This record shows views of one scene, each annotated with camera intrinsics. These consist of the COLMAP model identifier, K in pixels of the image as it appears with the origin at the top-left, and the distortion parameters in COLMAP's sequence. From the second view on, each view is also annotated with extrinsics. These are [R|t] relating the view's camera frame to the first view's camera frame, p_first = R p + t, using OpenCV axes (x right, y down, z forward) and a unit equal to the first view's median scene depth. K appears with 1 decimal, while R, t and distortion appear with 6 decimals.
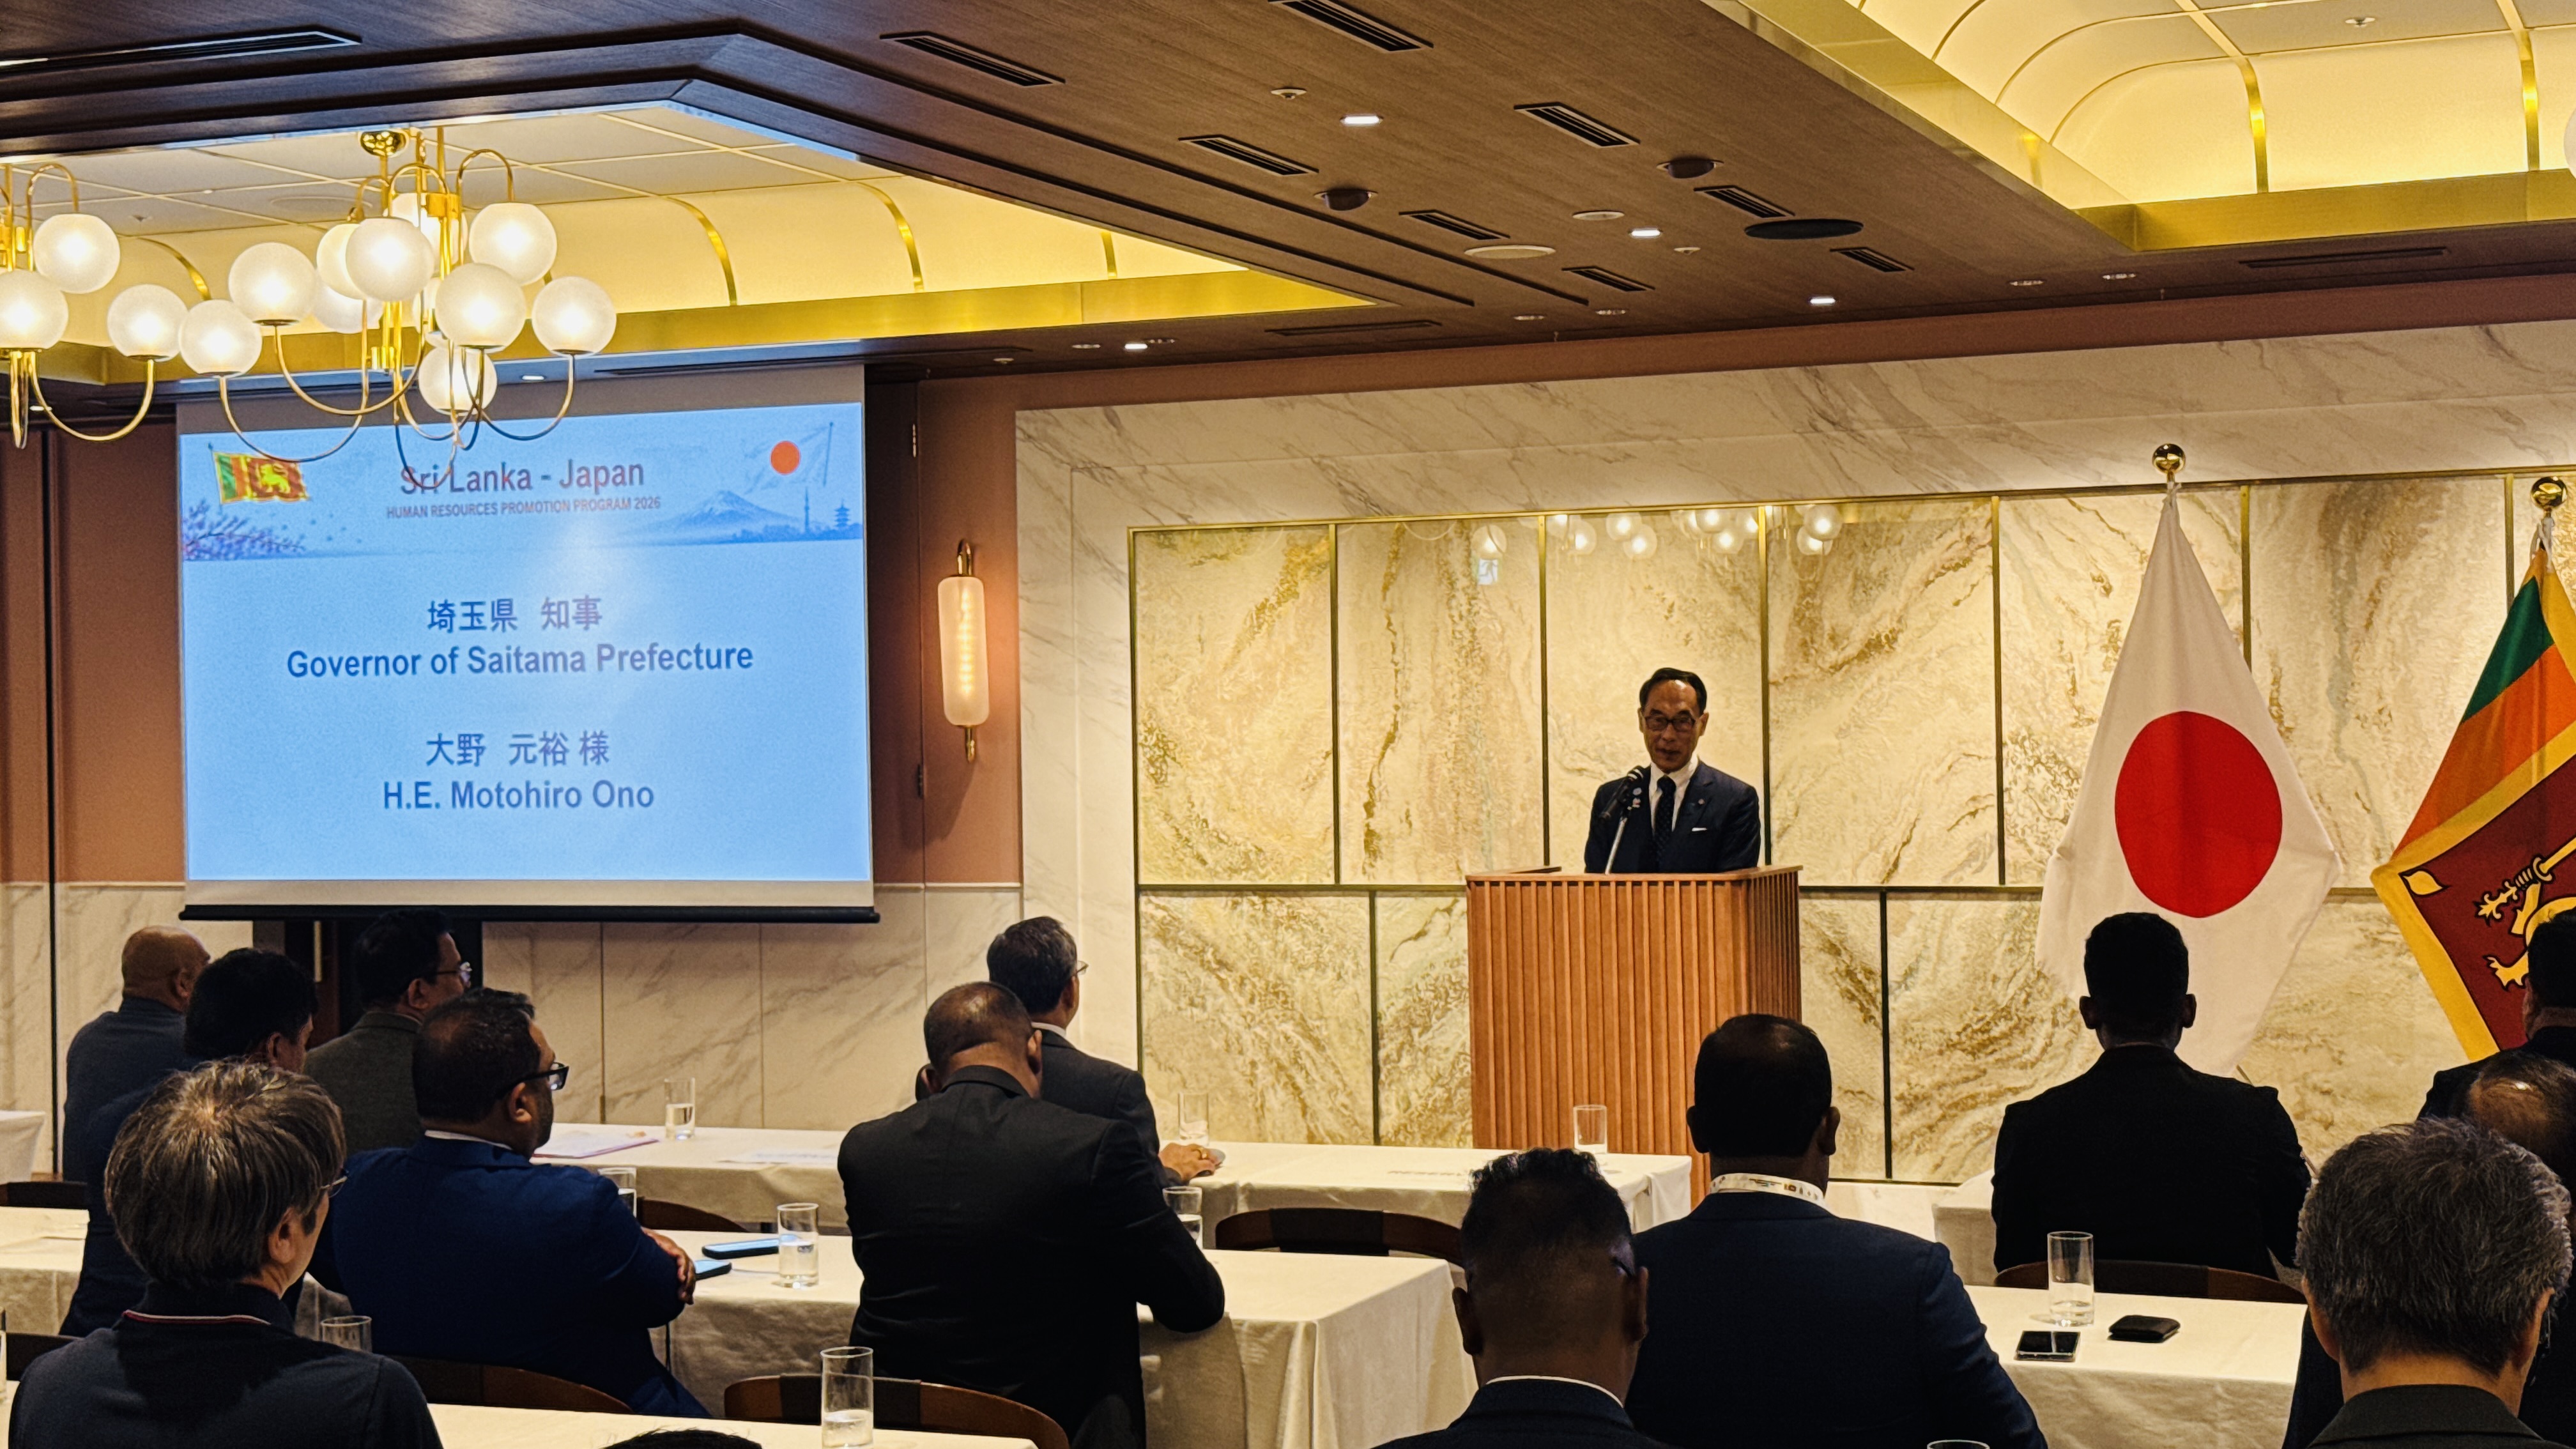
lens RADIAL K [[3472.0, 0, 1288.0], [0, 3472.0, 724.5], [0, 0, 1]] dist [-0.188577, 3.698098]
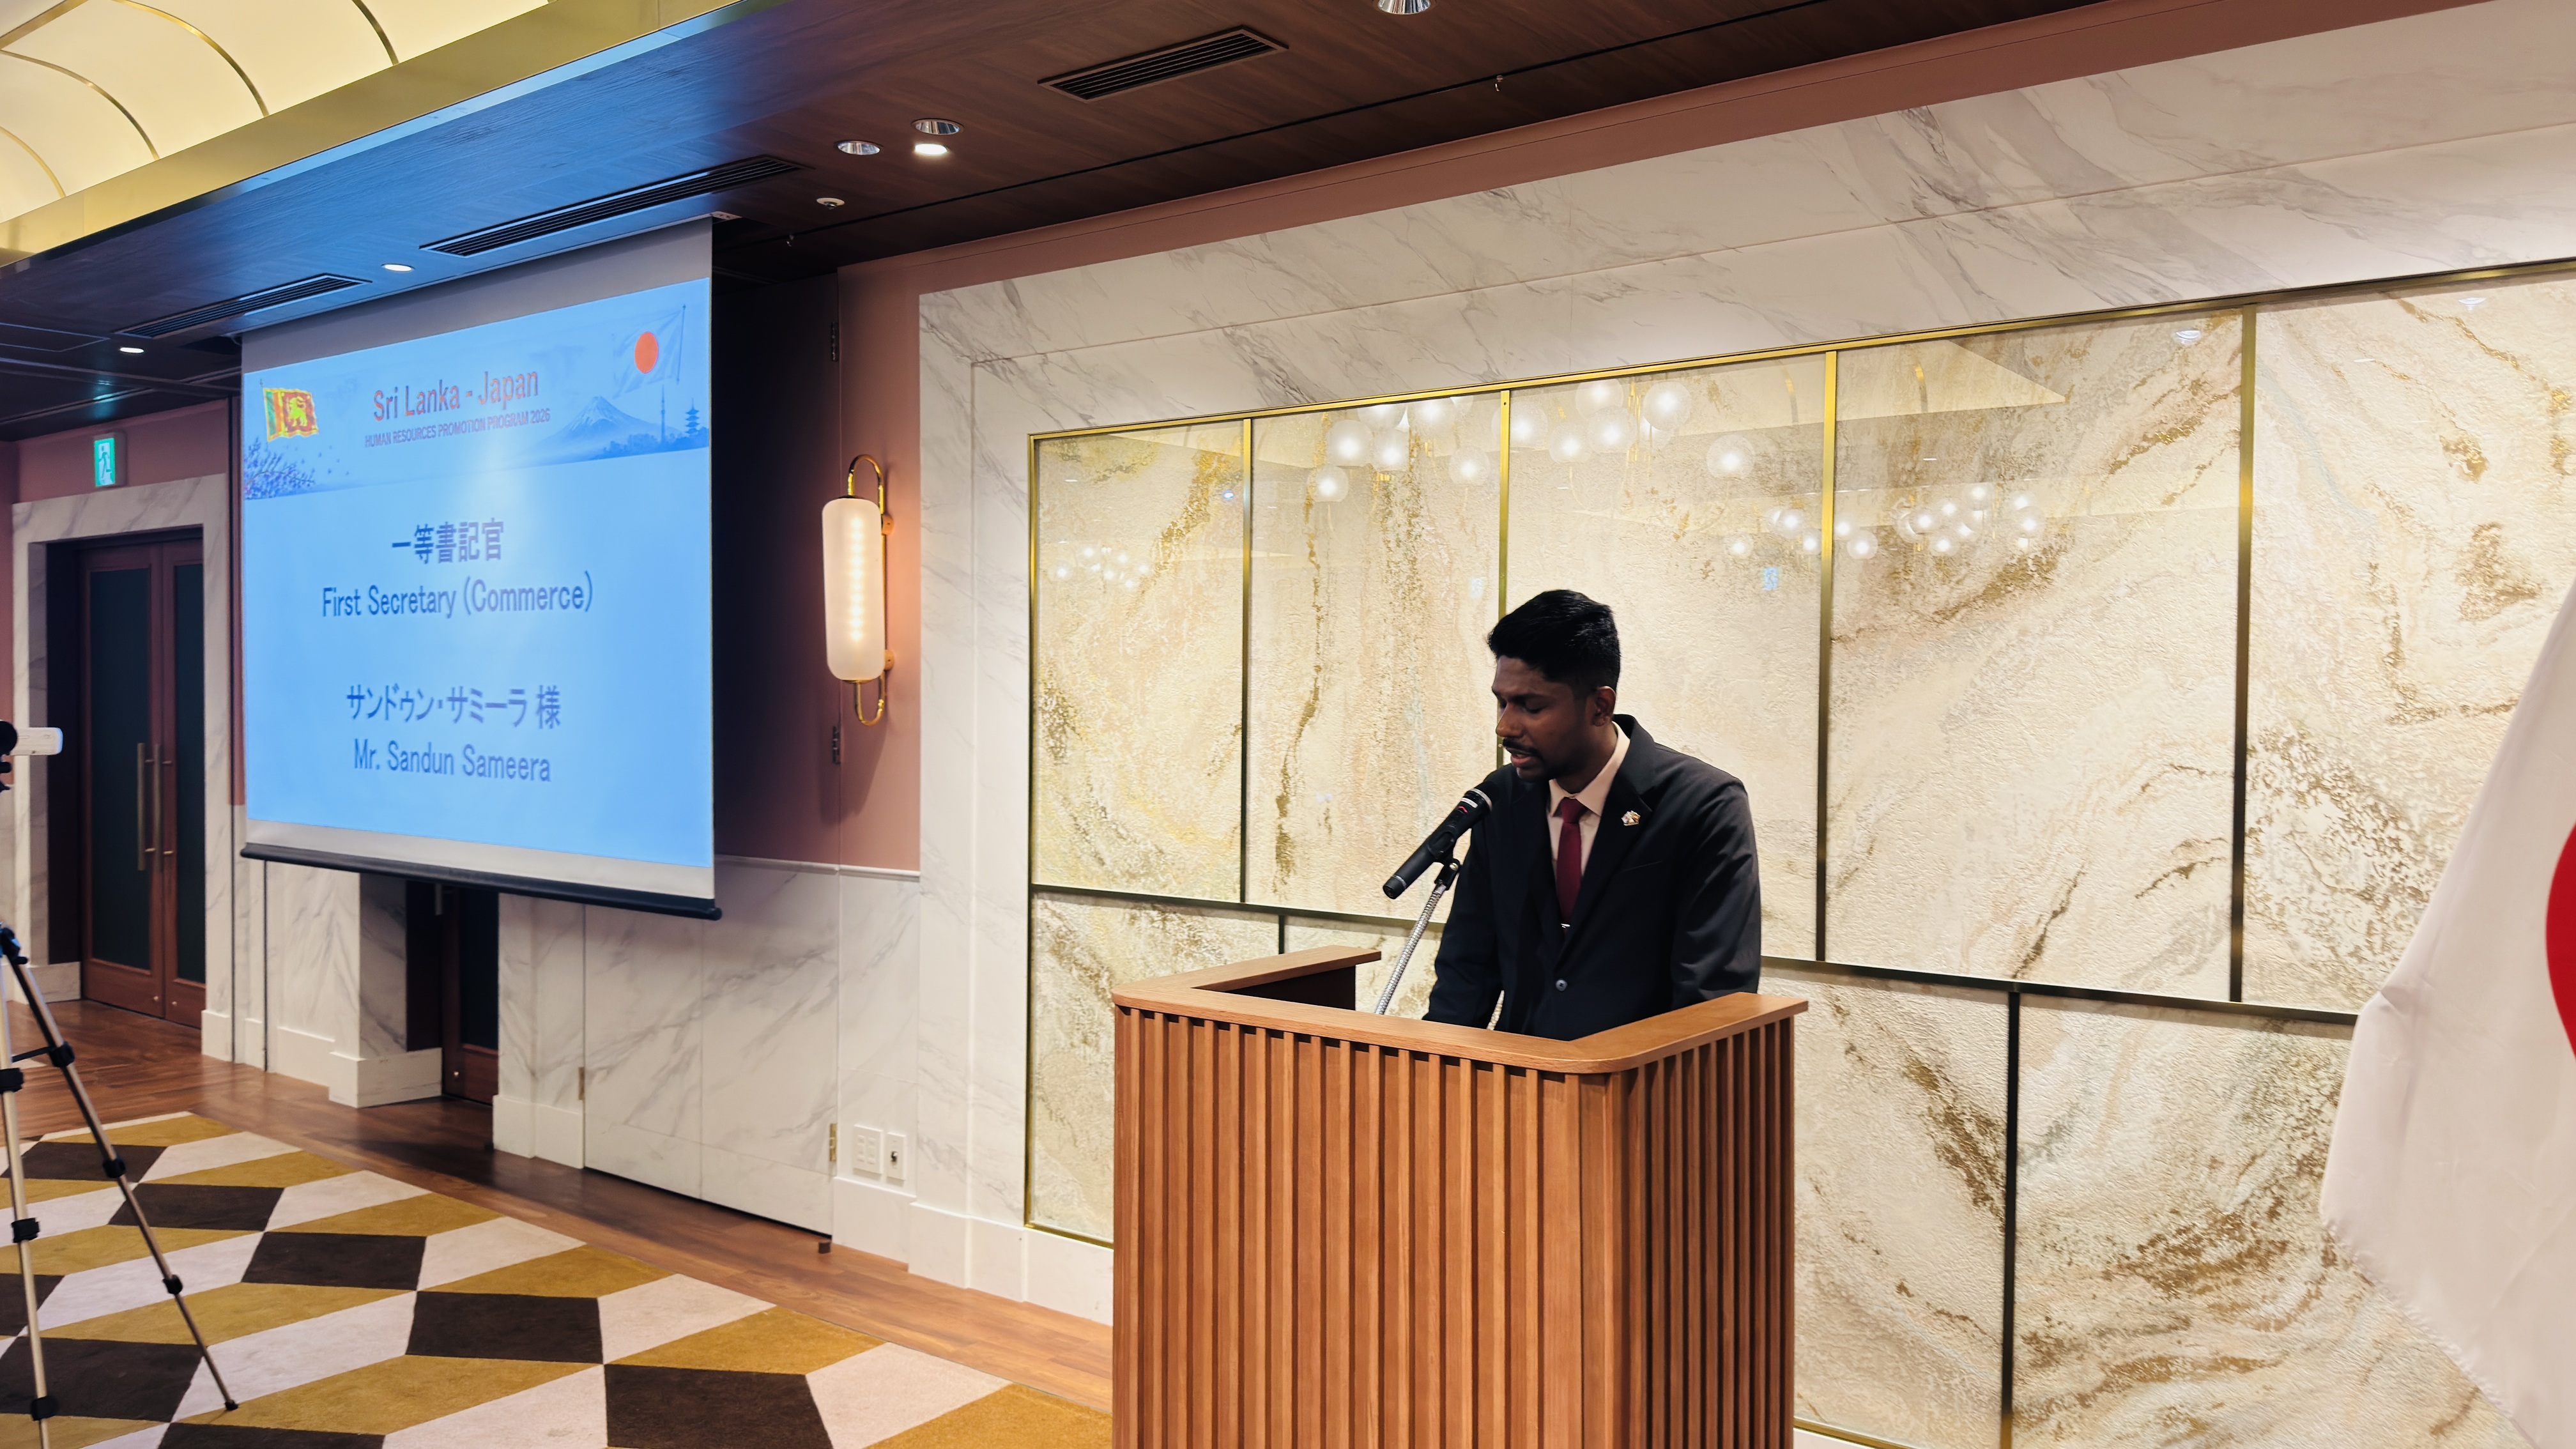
lens RADIAL K [[1843.8, 0, 1284.5], [0, 1843.8, 743.7], [0, 0, 1]] dist [0.080834, -0.134444]
pose [[0.967616, 0.033537, -0.250190, 0.121852], [-0.027664, 0.999254, 0.026956, 0.000642], [0.250907, -0.019162, 0.967821, 0.622575]]
